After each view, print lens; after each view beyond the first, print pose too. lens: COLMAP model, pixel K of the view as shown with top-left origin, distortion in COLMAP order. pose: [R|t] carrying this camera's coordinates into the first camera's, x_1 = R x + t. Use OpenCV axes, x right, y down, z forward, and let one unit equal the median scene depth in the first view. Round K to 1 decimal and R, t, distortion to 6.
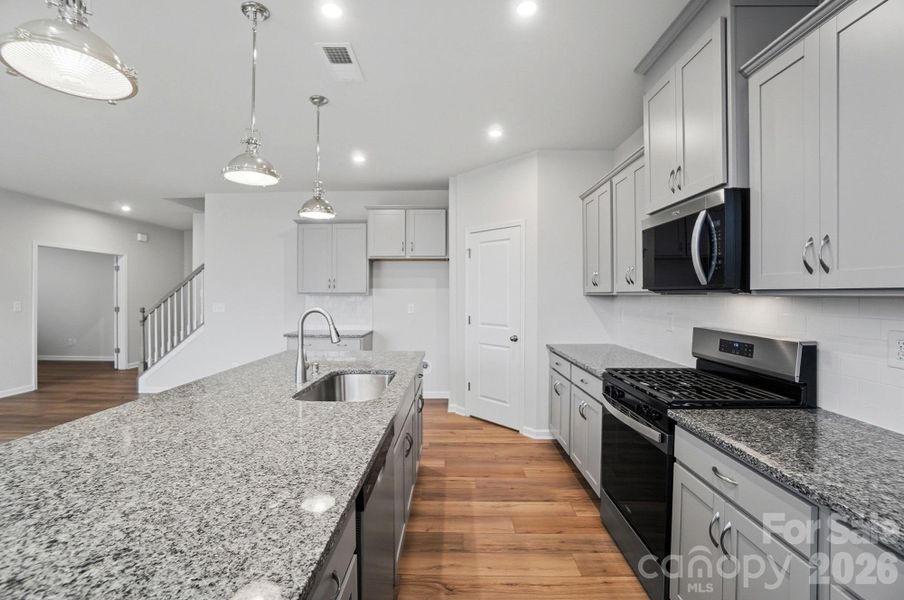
lens RADIAL K [[404.6, 0, 447.2], [0, 404.6, 296.9], [0, 0, 1]] dist [-0.060641, 0.021909]
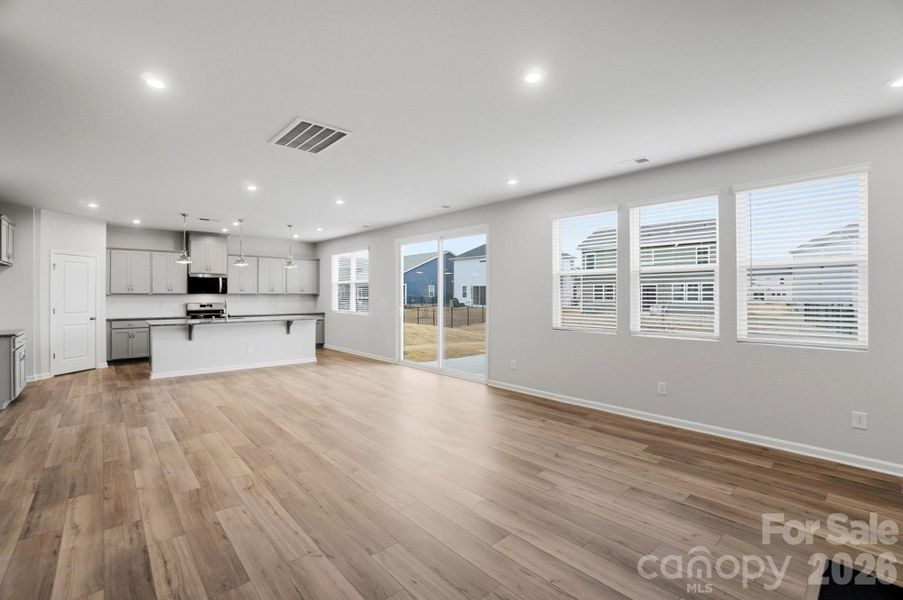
lens RADIAL K [[407.7, 0, 449.1], [0, 407.7, 288.7], [0, 0, 1]] dist [-0.062026, 0.023461]
pose [[-0.679150, 0.007166, 0.733964, -3.888027], [0.002953, 0.999971, -0.007030, -0.024734], [-0.733993, -0.002607, -0.679152, 1.779169]]
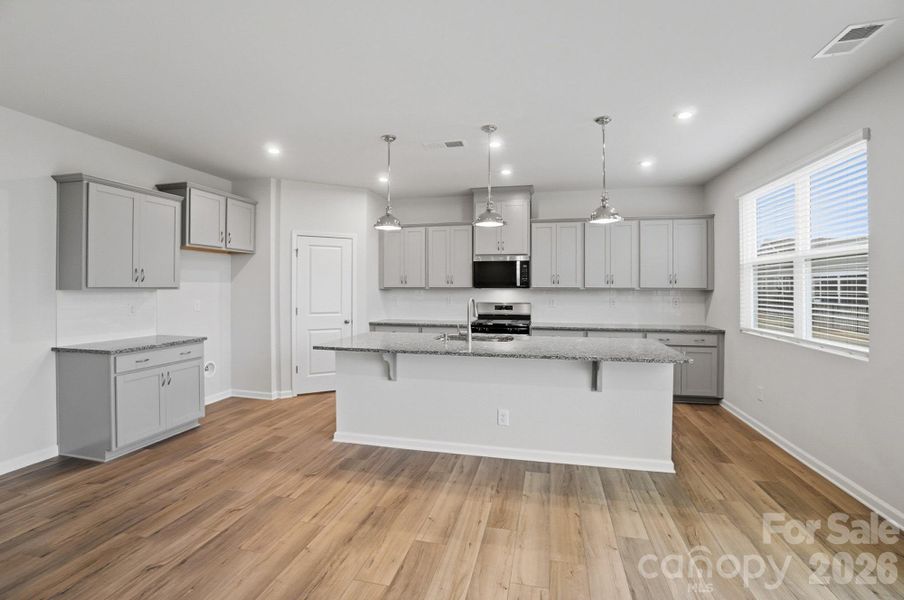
lens RADIAL K [[408.2, 0, 449.6], [0, 408.2, 288.7], [0, 0, 1]] dist [-0.062026, 0.023461]
pose [[0.216661, -0.005680, 0.976230, -1.881956], [0.005288, 0.999975, 0.004644, -0.019539], [-0.976233, 0.004156, 0.216686, 0.643214]]
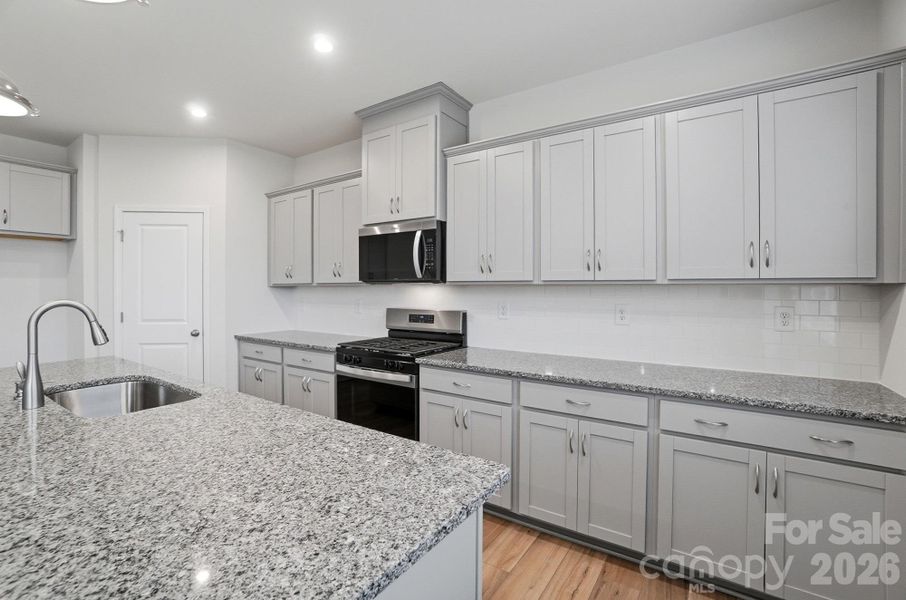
lens RADIAL K [[405.5, 0, 448.2], [0, 405.5, 296.9], [0, 0, 1]] dist [-0.060641, 0.021909]
pose [[0.549191, -0.019520, 0.835469, -0.483283], [0.007270, 0.999801, 0.018581, 0.011225], [-0.835665, -0.004130, 0.549224, 0.017714]]
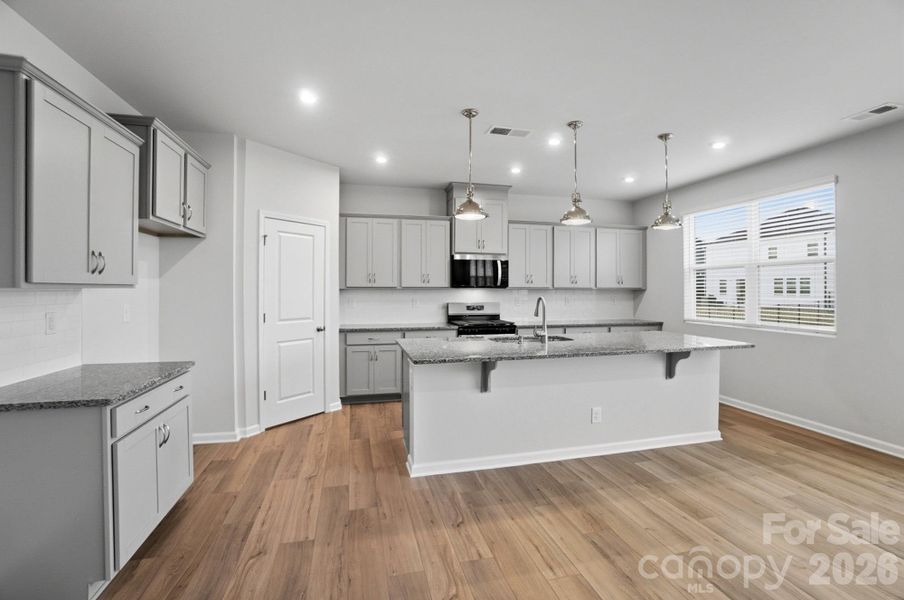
lens RADIAL K [[408.2, 0, 449.6], [0, 408.2, 288.7], [0, 0, 1]] dist [-0.062026, 0.023461]
pose [[-0.254412, -0.001192, 0.967095, -1.695863], [0.004142, 0.999989, 0.002322, -0.011056], [-0.967087, 0.004597, -0.254405, 1.630713]]
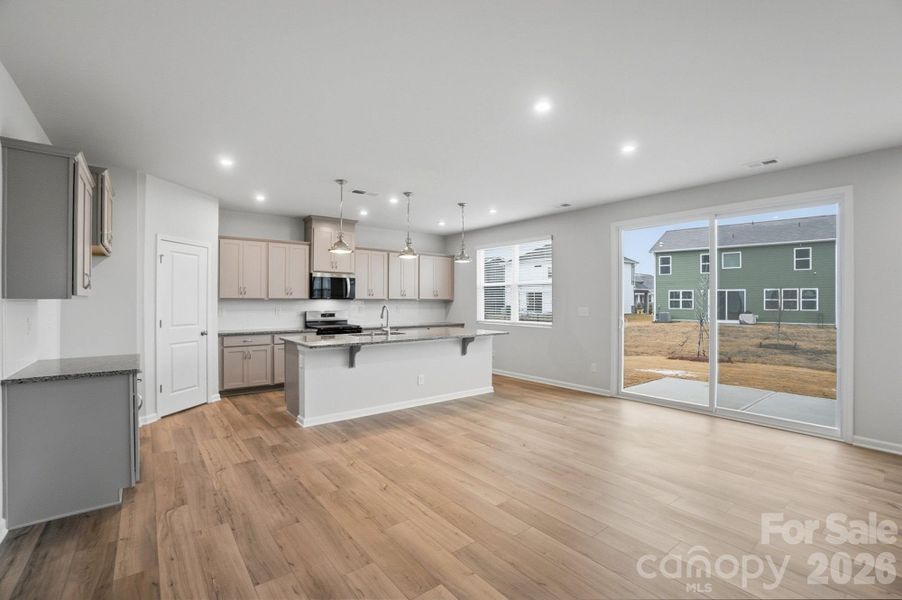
lens RADIAL K [[403.7, 0, 446.2], [0, 403.7, 296.9], [0, 0, 1]] dist [-0.060641, 0.021909]
pose [[-0.627417, 0.004418, 0.778671, -2.291377], [0.002739, 0.999990, -0.003467, -0.013066], [-0.778679, -0.000042, -0.627422, 2.068190]]
